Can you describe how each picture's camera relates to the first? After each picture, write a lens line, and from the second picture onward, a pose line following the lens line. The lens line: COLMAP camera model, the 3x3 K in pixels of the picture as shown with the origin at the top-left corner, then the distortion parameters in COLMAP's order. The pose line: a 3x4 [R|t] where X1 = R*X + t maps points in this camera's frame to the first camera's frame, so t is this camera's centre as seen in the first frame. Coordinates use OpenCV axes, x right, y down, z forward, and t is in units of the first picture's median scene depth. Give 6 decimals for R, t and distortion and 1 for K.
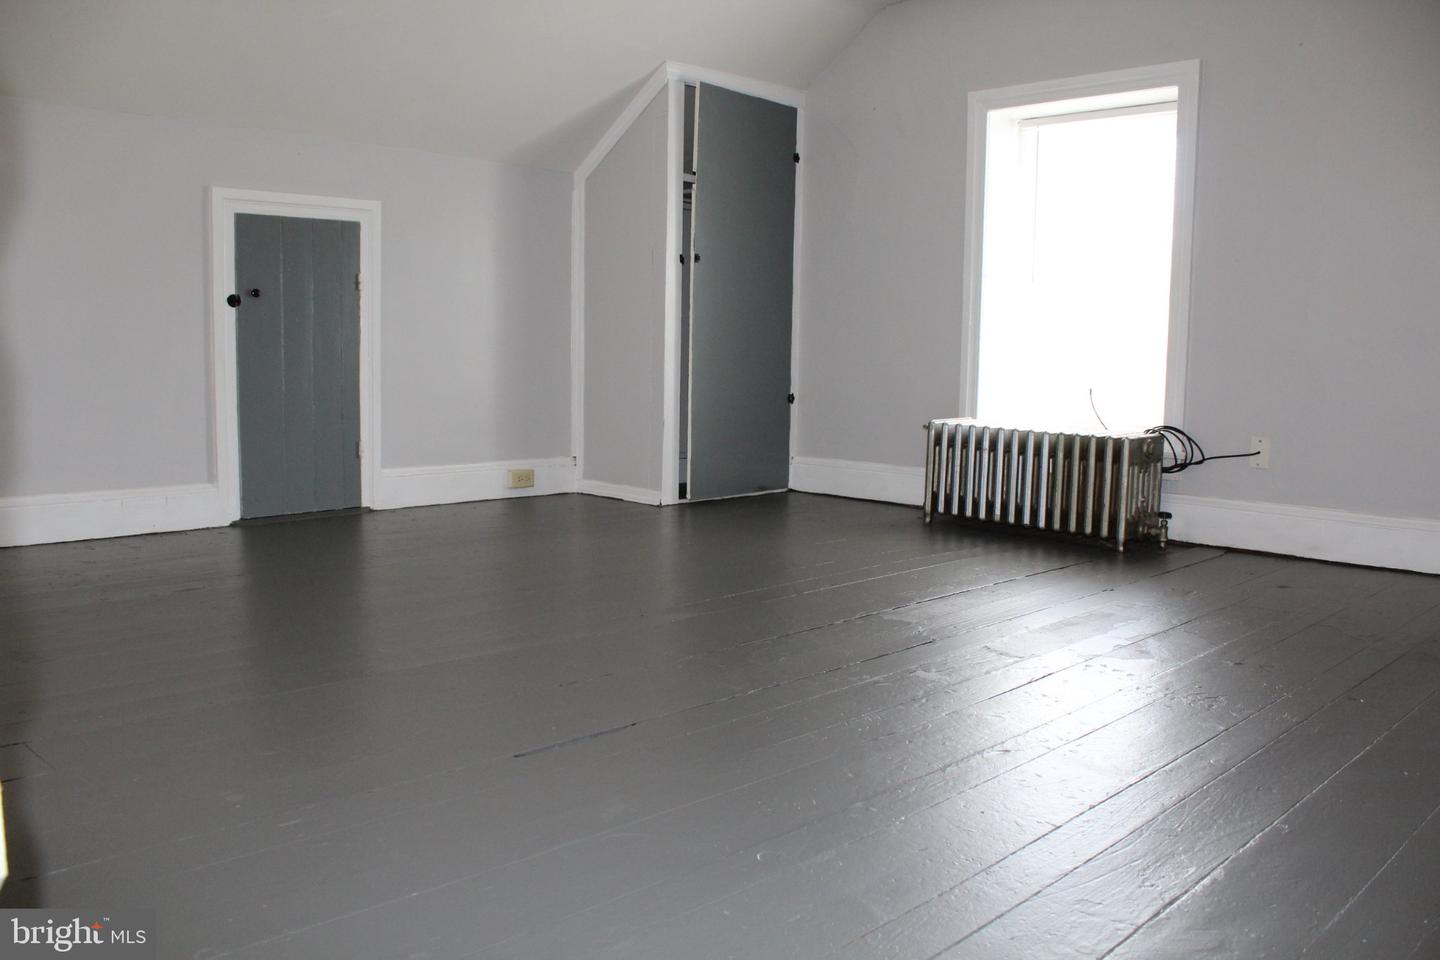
lens RADIAL K [[1160.4, 0, 712.1], [0, 1160.4, 493.9], [0, 0, 1]] dist [-0.172893, 0.140416]
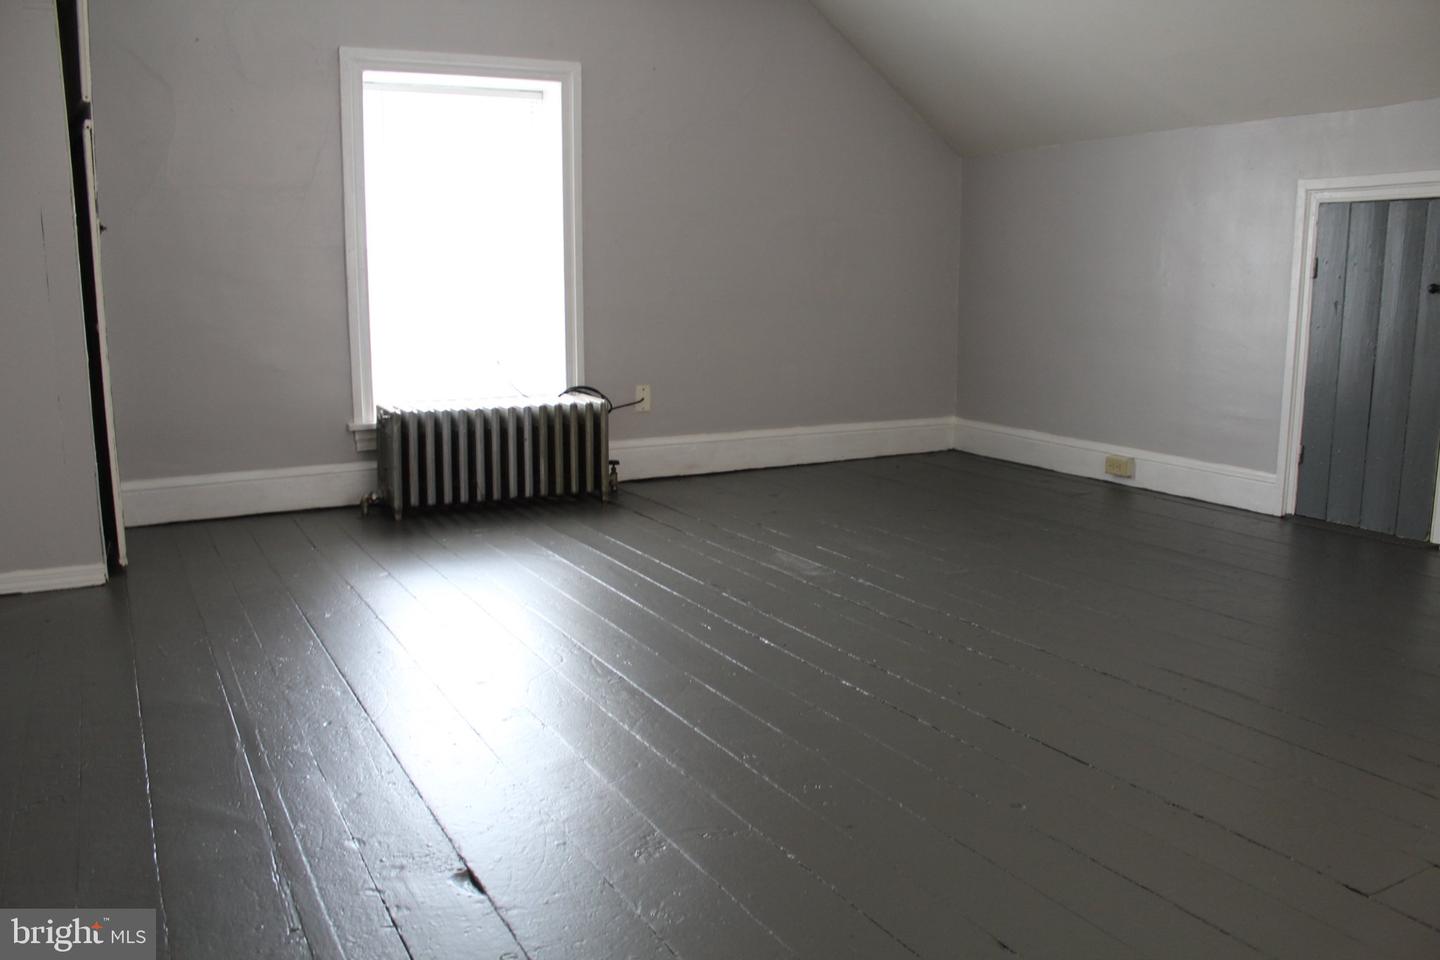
lens RADIAL K [[1160.4, 0, 712.1], [0, 1160.4, 493.9], [0, 0, 1]] dist [-0.172893, 0.140416]
pose [[0.288545, -0.194531, 0.937496, -0.670952], [0.125591, 0.978373, 0.164358, -0.128869], [-0.949194, 0.070316, 0.306736, 0.527747]]
